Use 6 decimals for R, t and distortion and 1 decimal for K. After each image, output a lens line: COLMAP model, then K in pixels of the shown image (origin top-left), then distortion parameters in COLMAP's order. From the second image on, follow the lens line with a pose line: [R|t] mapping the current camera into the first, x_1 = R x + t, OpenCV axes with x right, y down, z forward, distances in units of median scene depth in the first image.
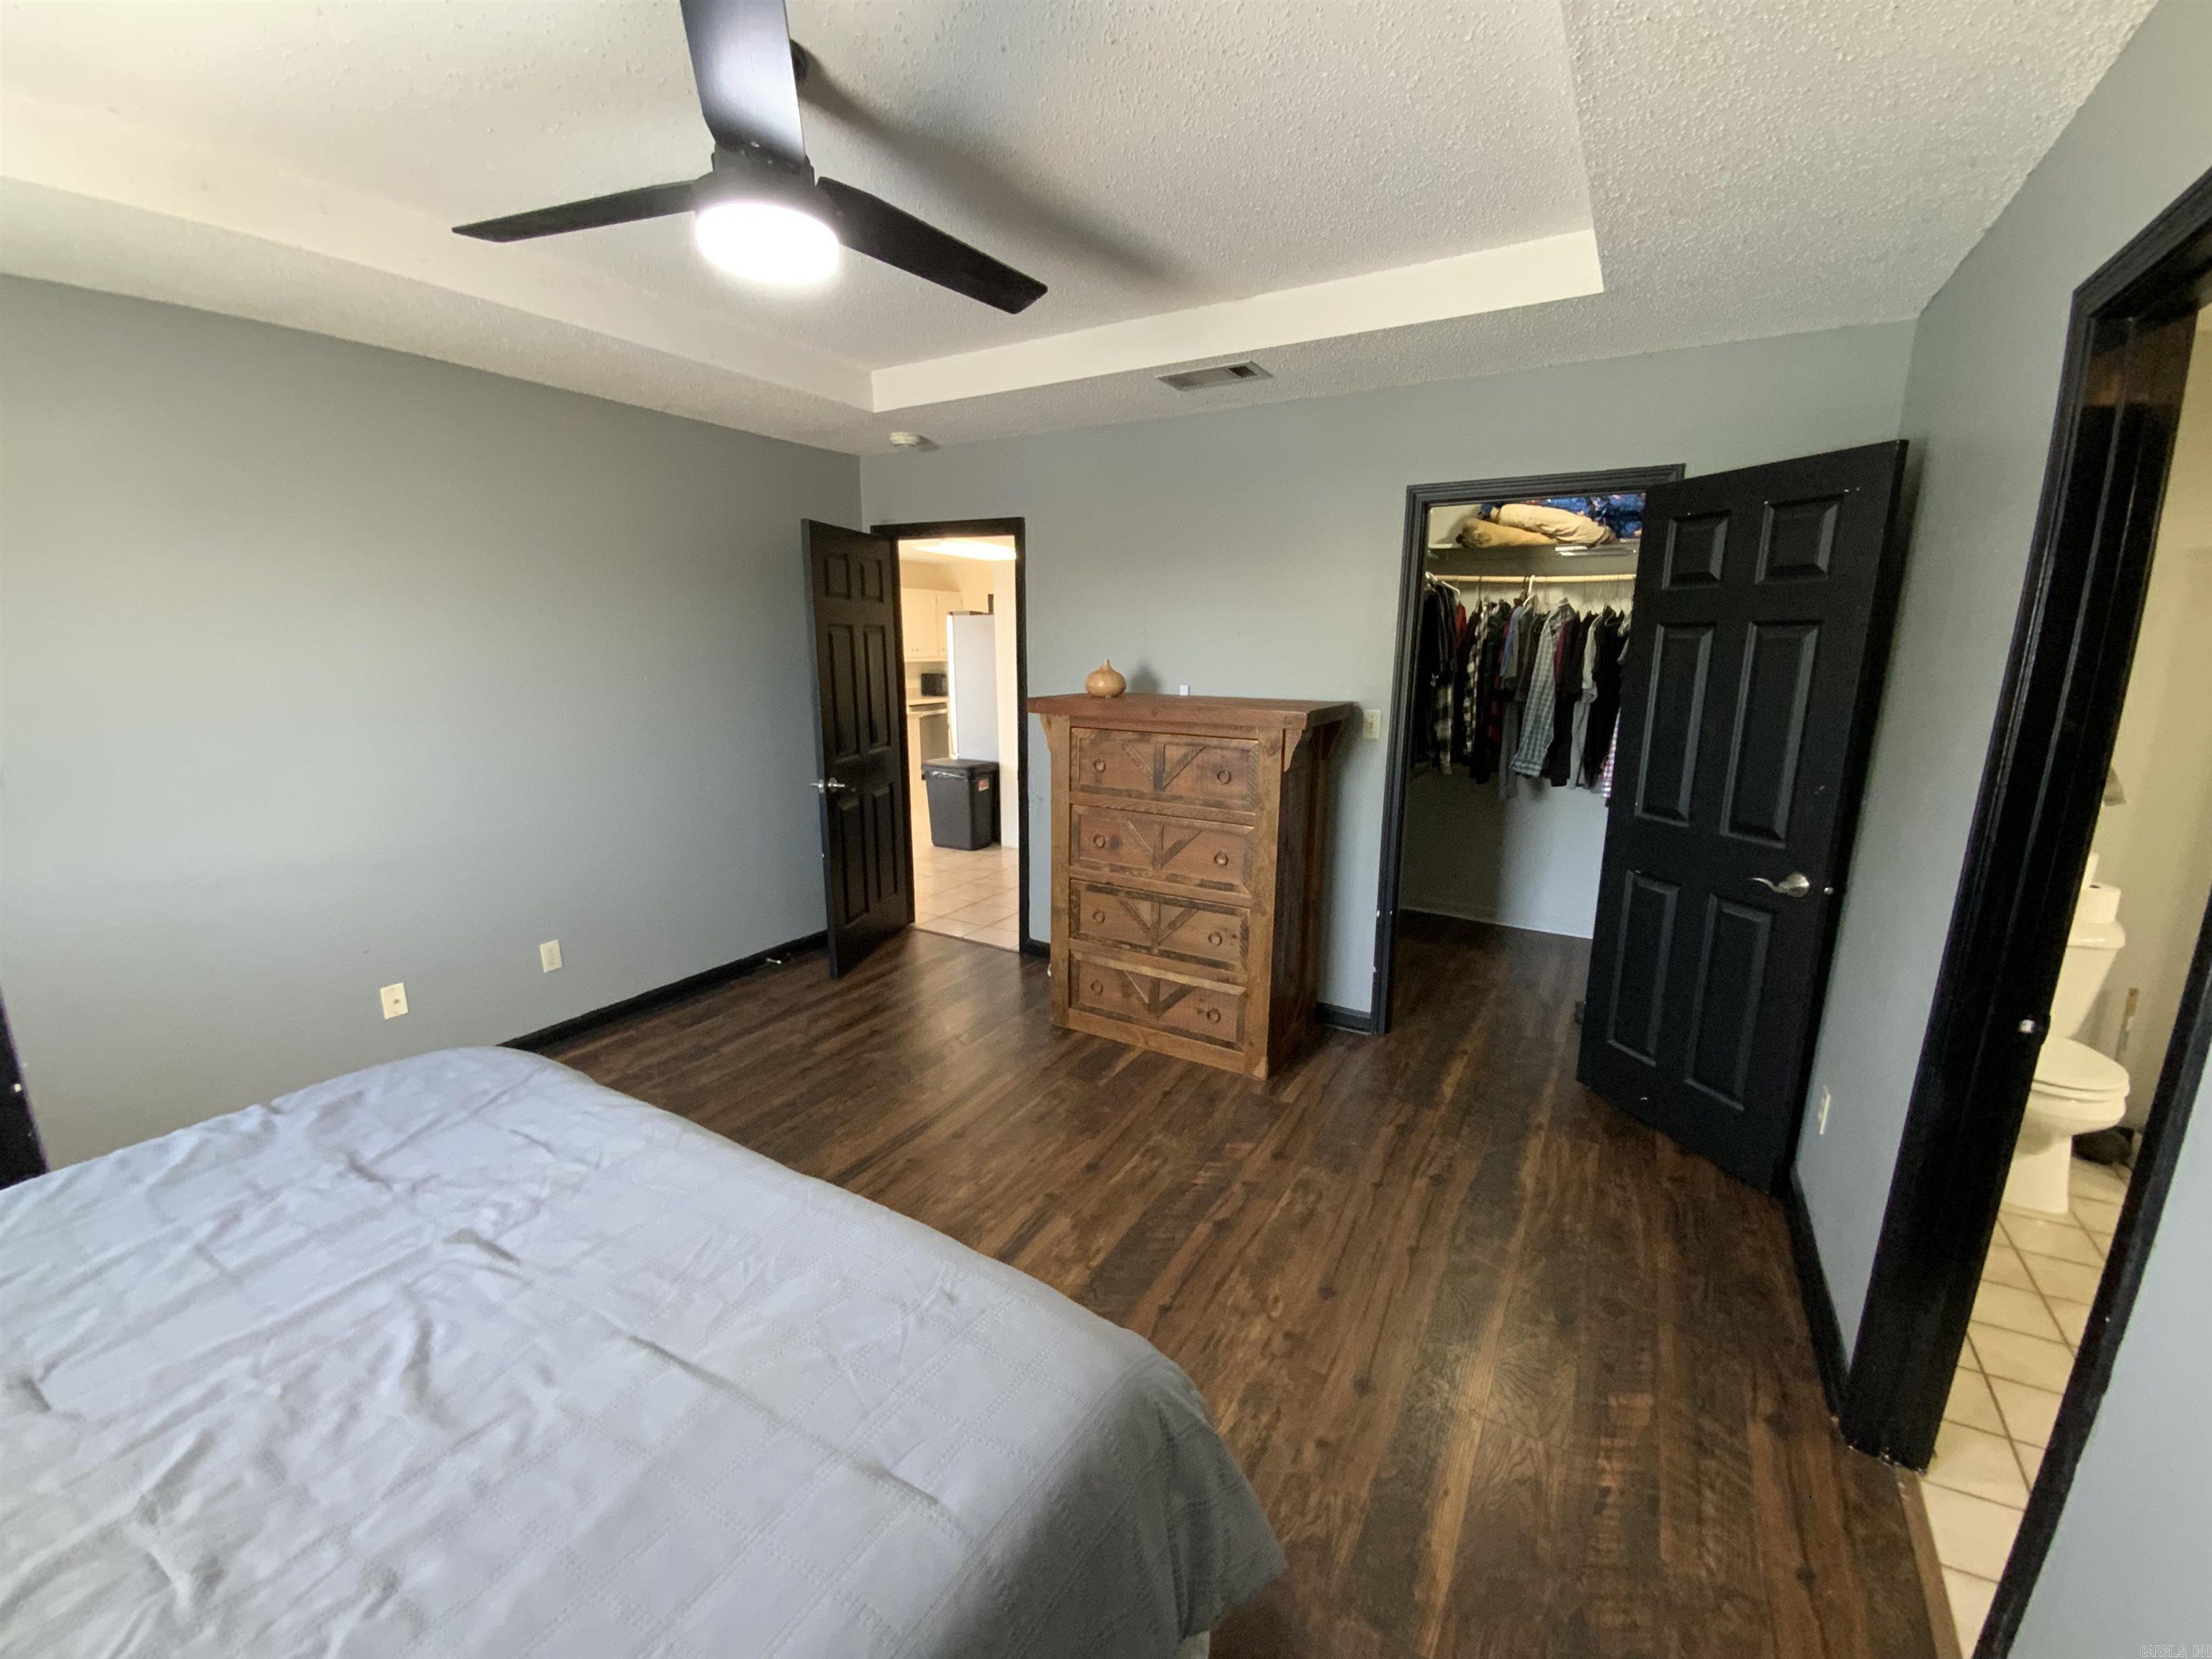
lens RADIAL K [[903.2, 0, 1106.2], [0, 903.2, 832.7], [0, 0, 1]] dist [0.005358, -0.009953]
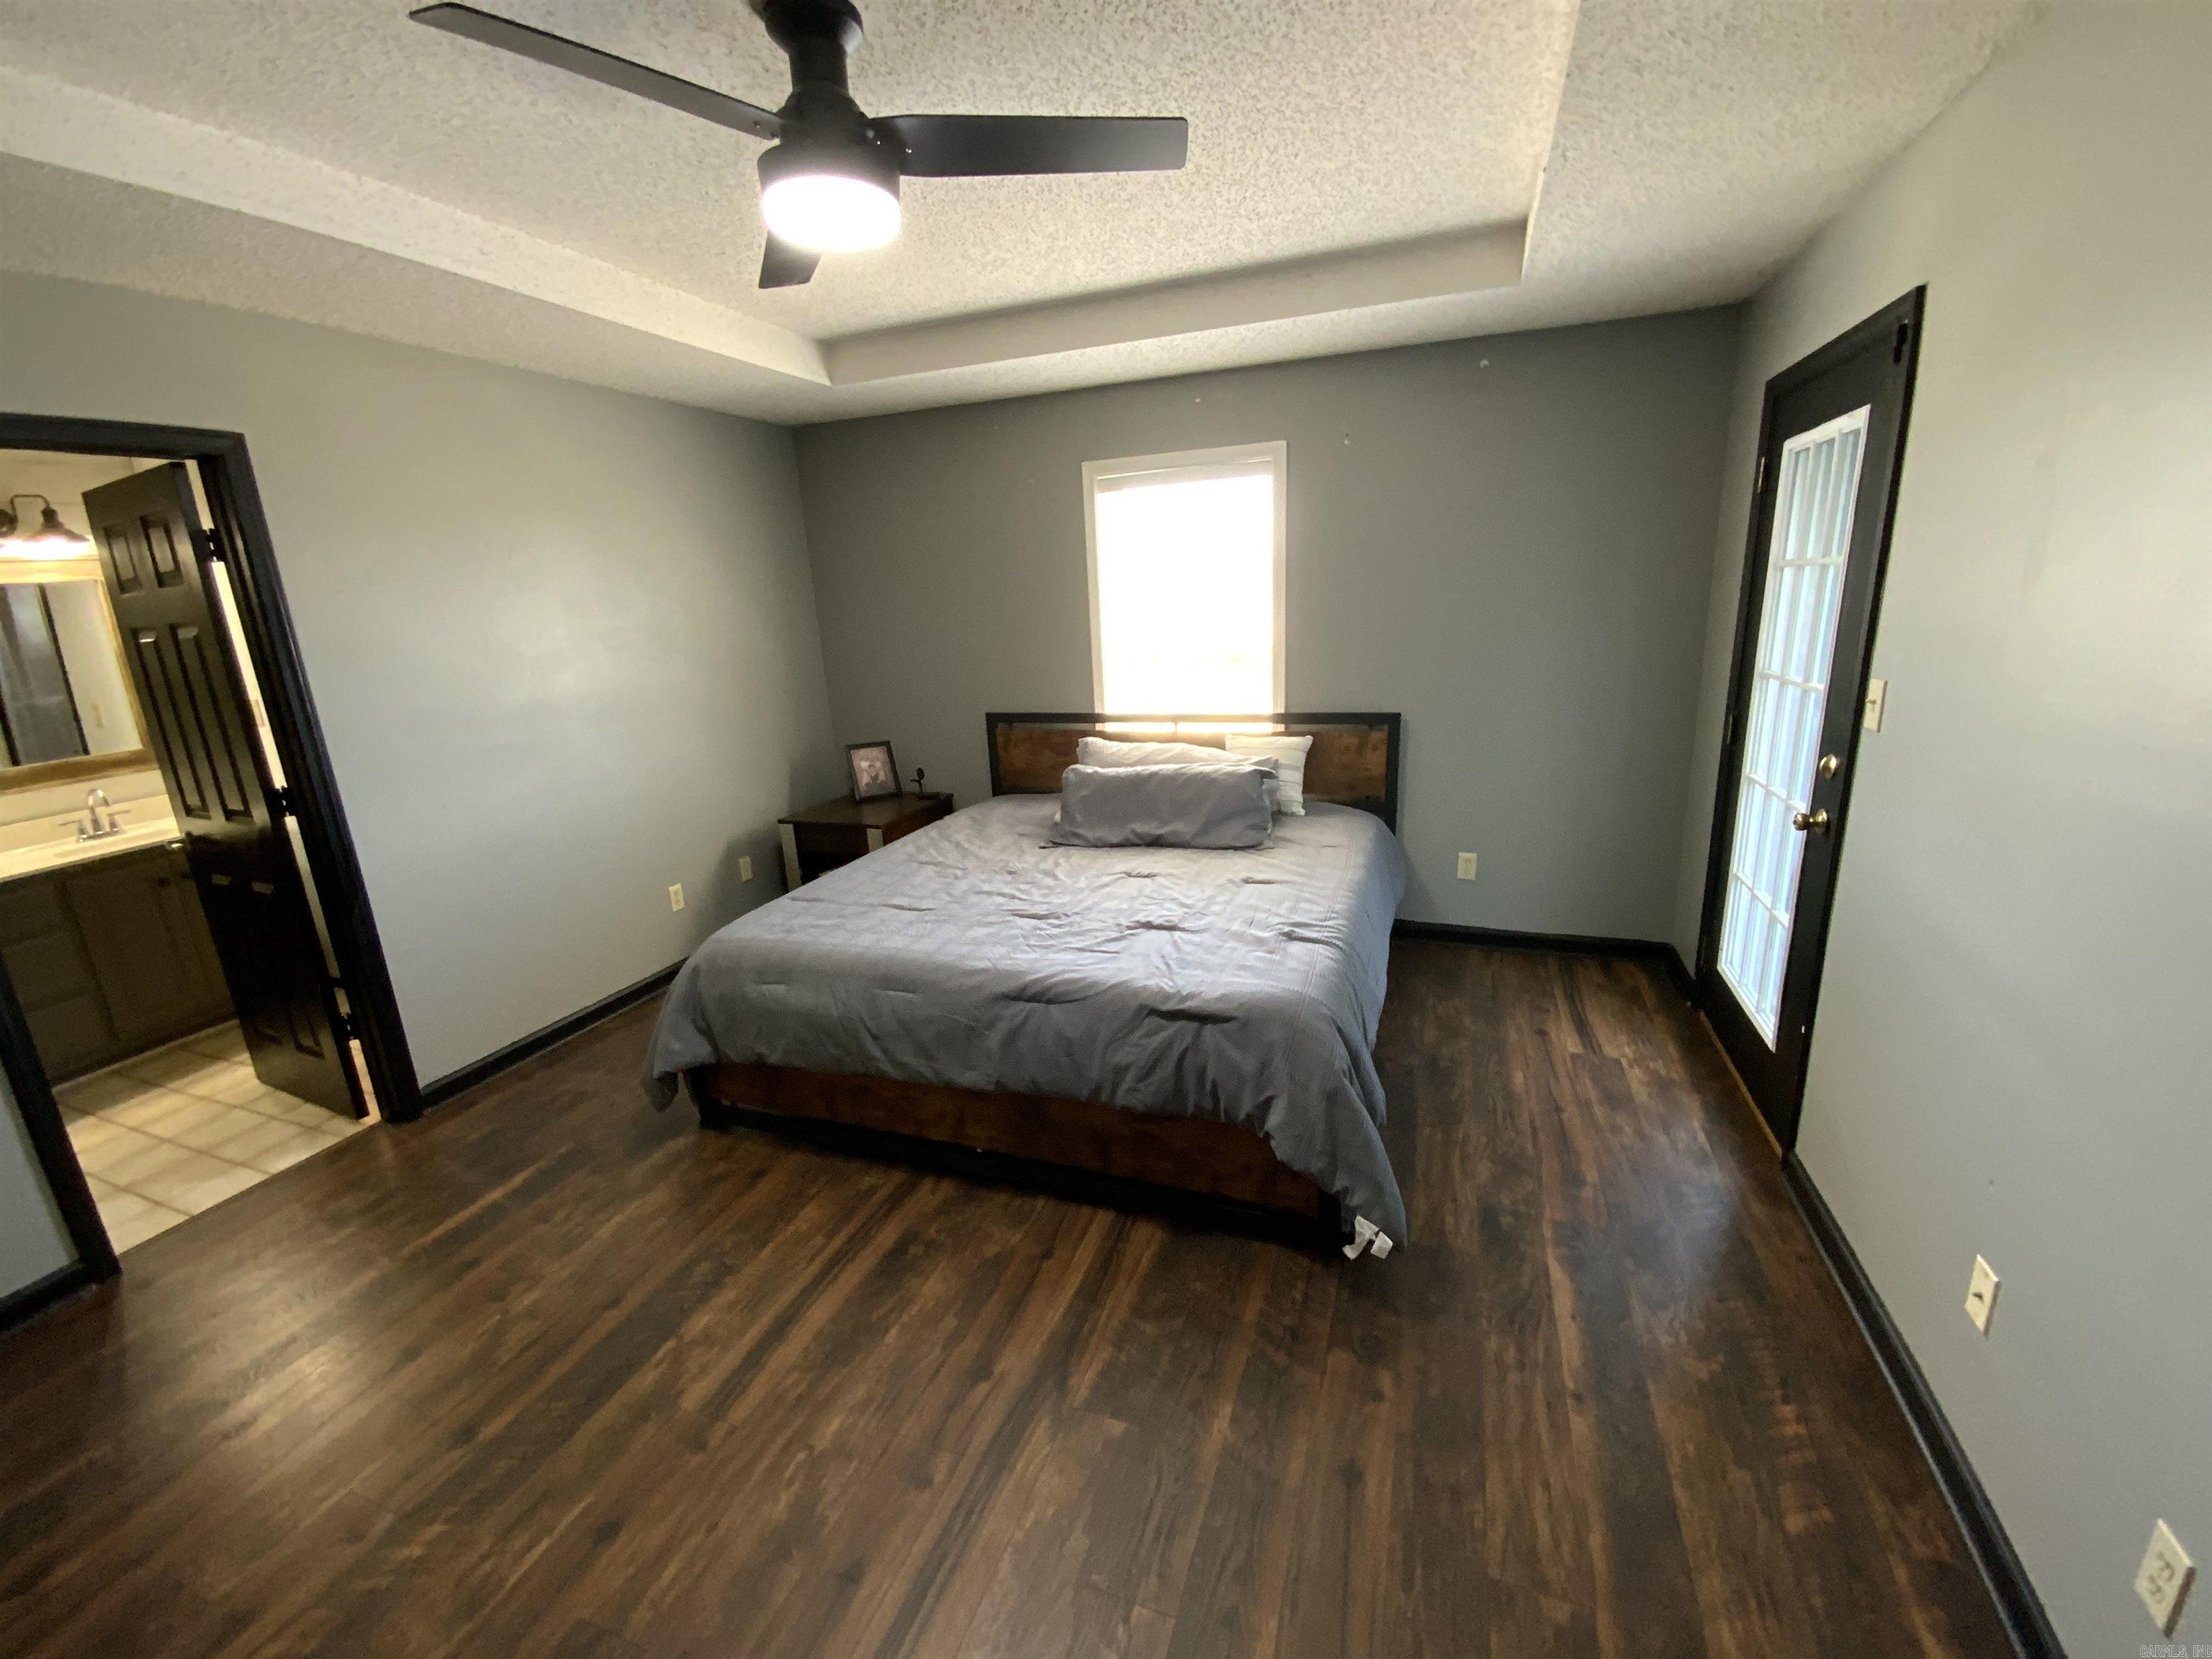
lens RADIAL K [[903.2, 0, 1103.9], [0, 903.2, 828.1], [0, 0, 1]] dist [0.005358, -0.009953]
pose [[-0.984285, 0.081948, -0.156422, -0.312308], [0.004138, 0.896260, 0.443510, -0.334790], [0.176539, 0.435893, -0.882514, 1.544688]]
